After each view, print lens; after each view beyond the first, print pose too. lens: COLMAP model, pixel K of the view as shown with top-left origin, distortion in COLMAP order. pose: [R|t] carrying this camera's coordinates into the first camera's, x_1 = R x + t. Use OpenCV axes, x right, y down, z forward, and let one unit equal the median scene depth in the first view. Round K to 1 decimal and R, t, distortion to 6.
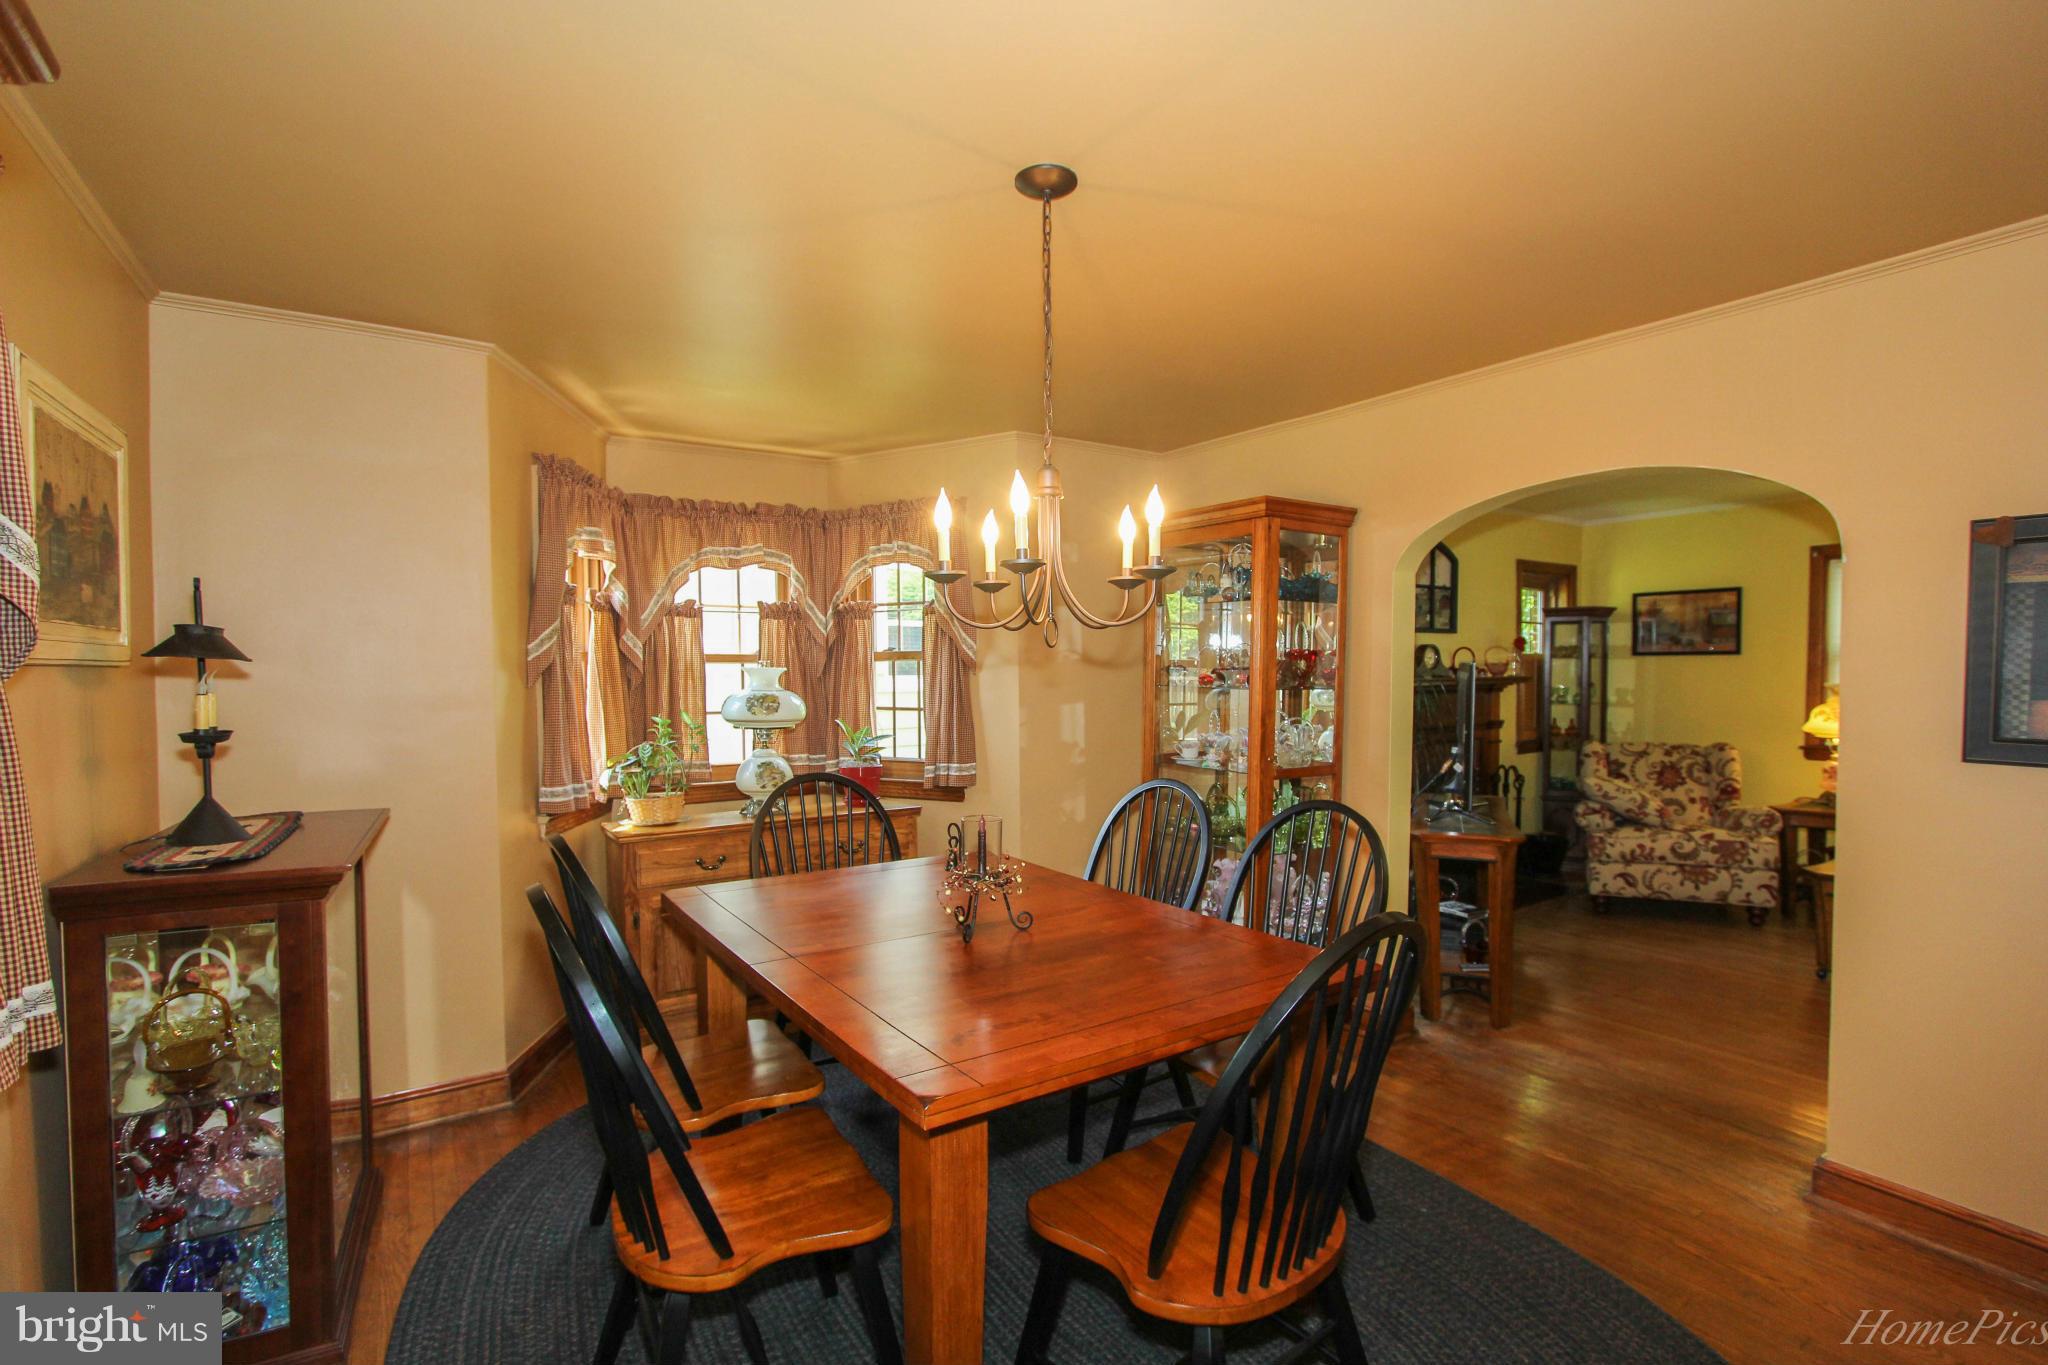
lens RADIAL K [[944.8, 0, 1033.7], [0, 944.8, 704.2], [0, 0, 1]] dist [-0.015025, 0.001139]
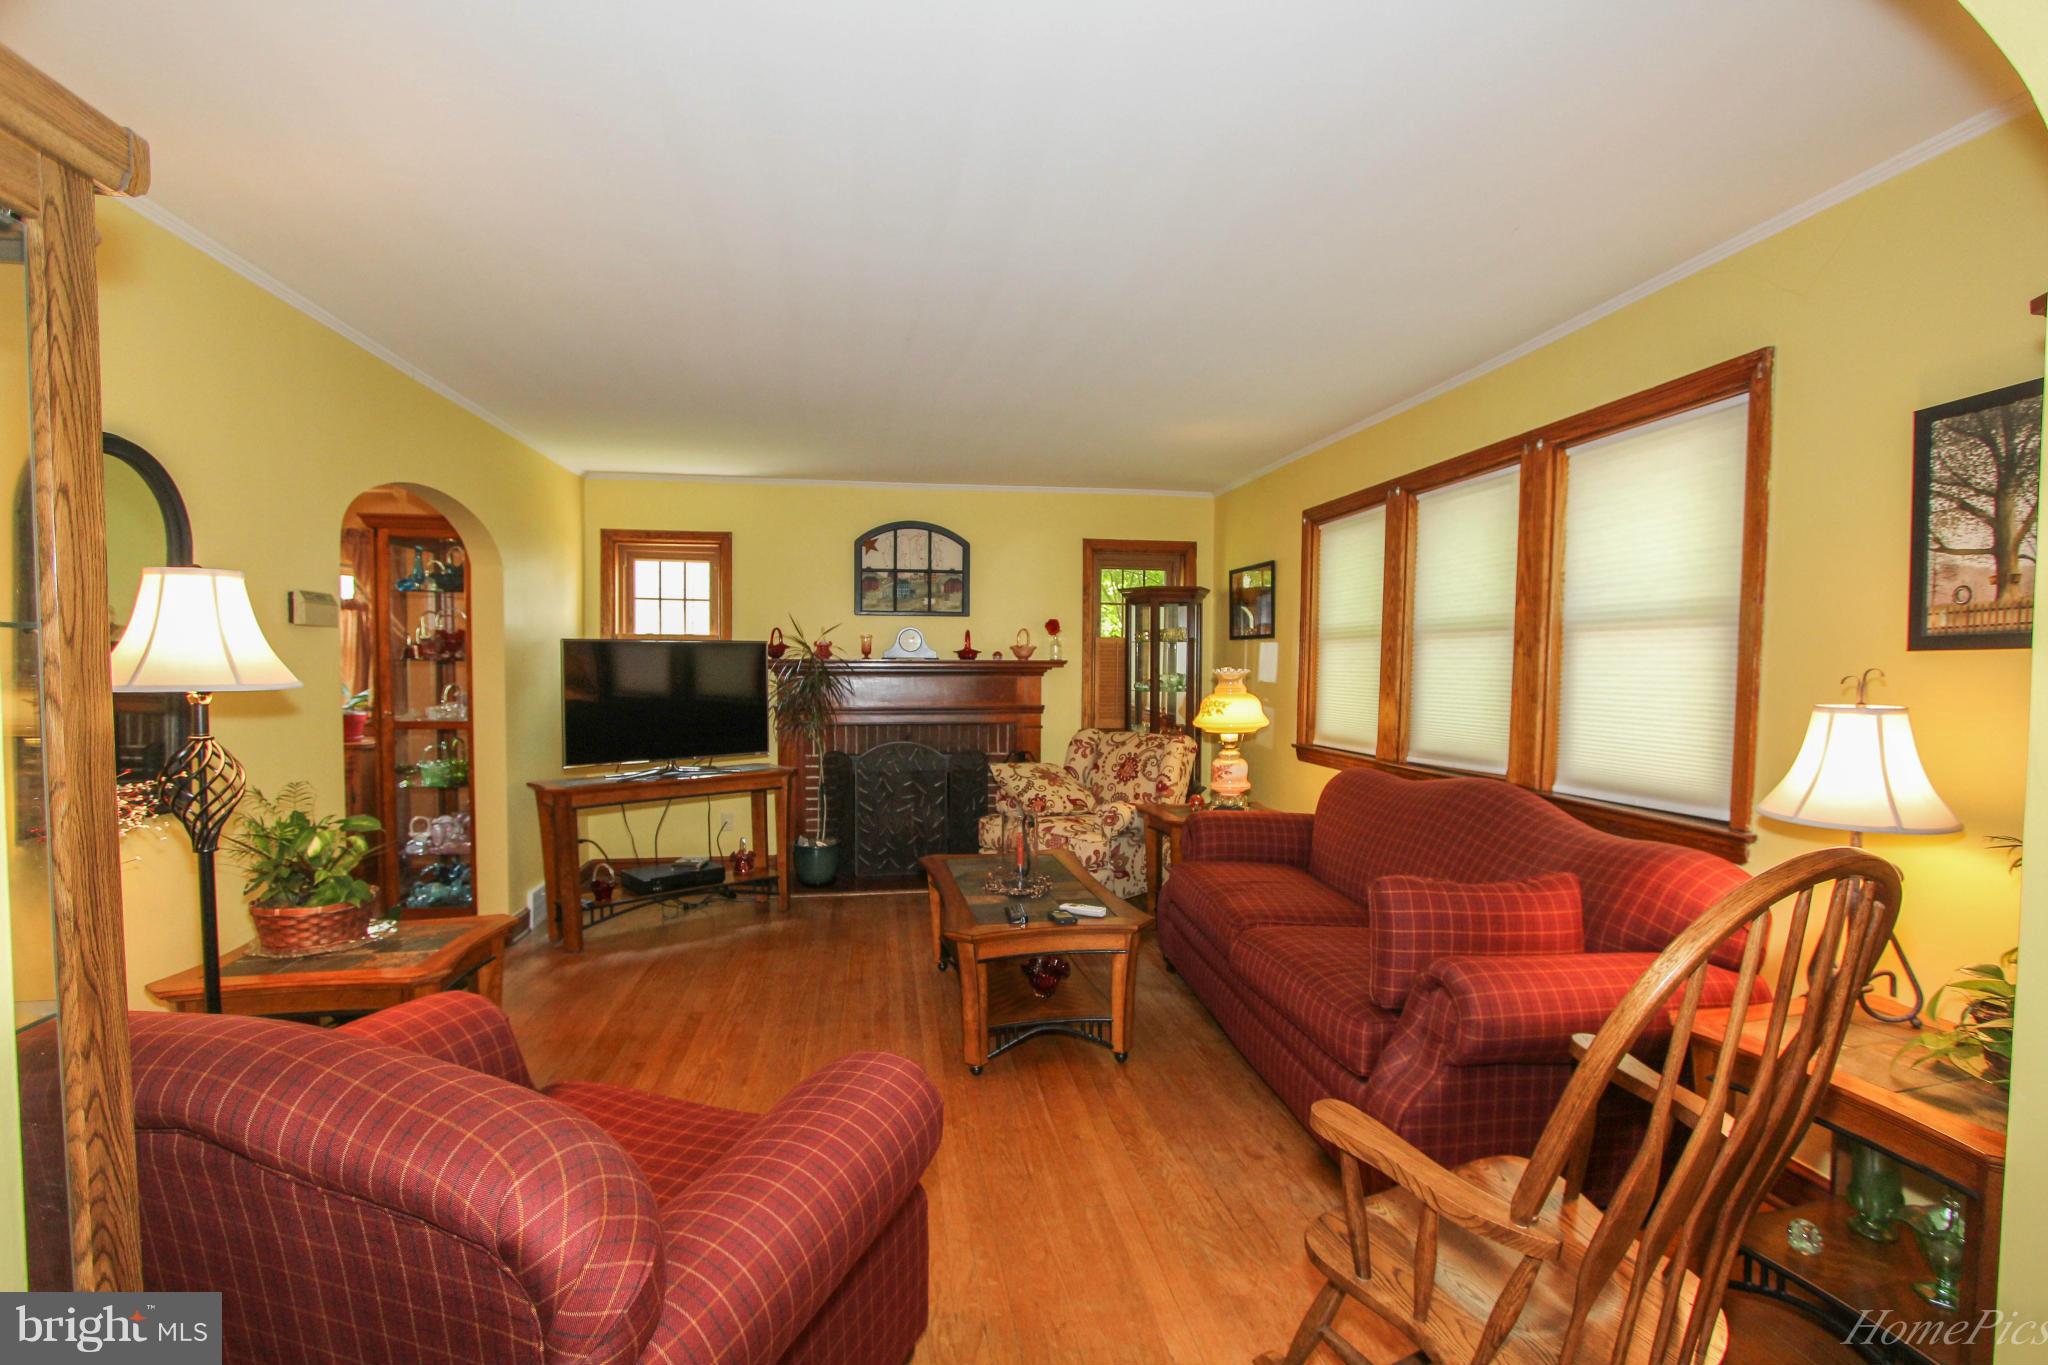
lens RADIAL K [[944.8, 0, 1033.7], [0, 944.8, 704.2], [0, 0, 1]] dist [-0.015025, 0.001139]
pose [[0.912344, 0.028686, -0.408418, 1.047049], [-0.024219, 0.999577, 0.016105, 0.000453], [0.408707, -0.004802, 0.912653, 0.126129]]
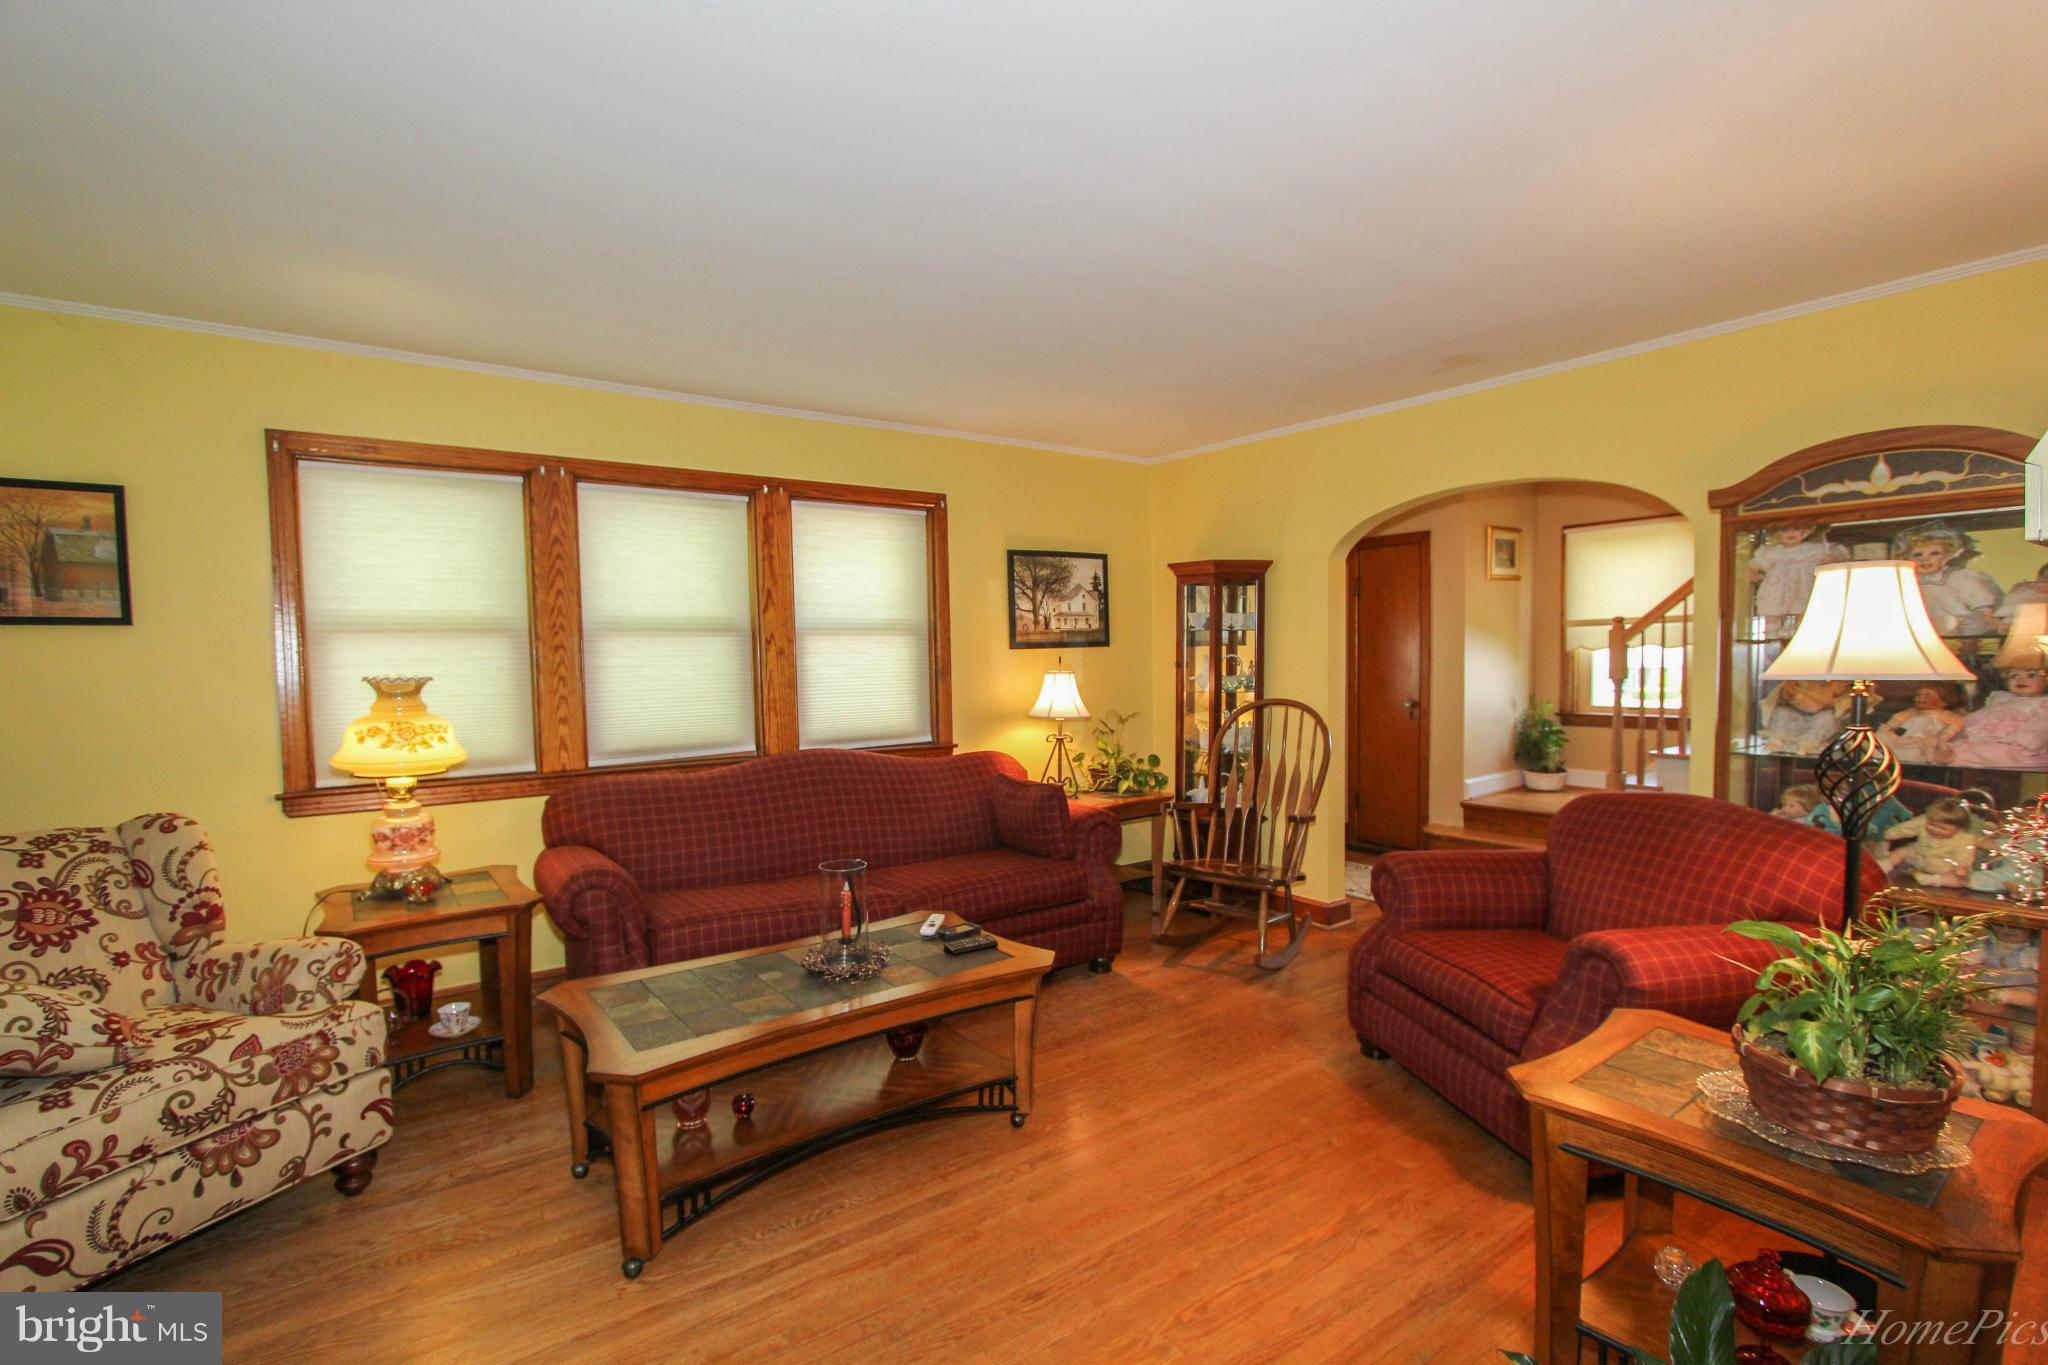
lens RADIAL K [[944.8, 0, 1033.7], [0, 944.8, 704.2], [0, 0, 1]] dist [-0.015025, 0.001139]
pose [[-0.033030, -0.047126, 0.998343, 0.287788], [0.049796, 0.997570, 0.048737, -0.014165], [-0.998213, 0.051323, -0.030603, 0.629109]]
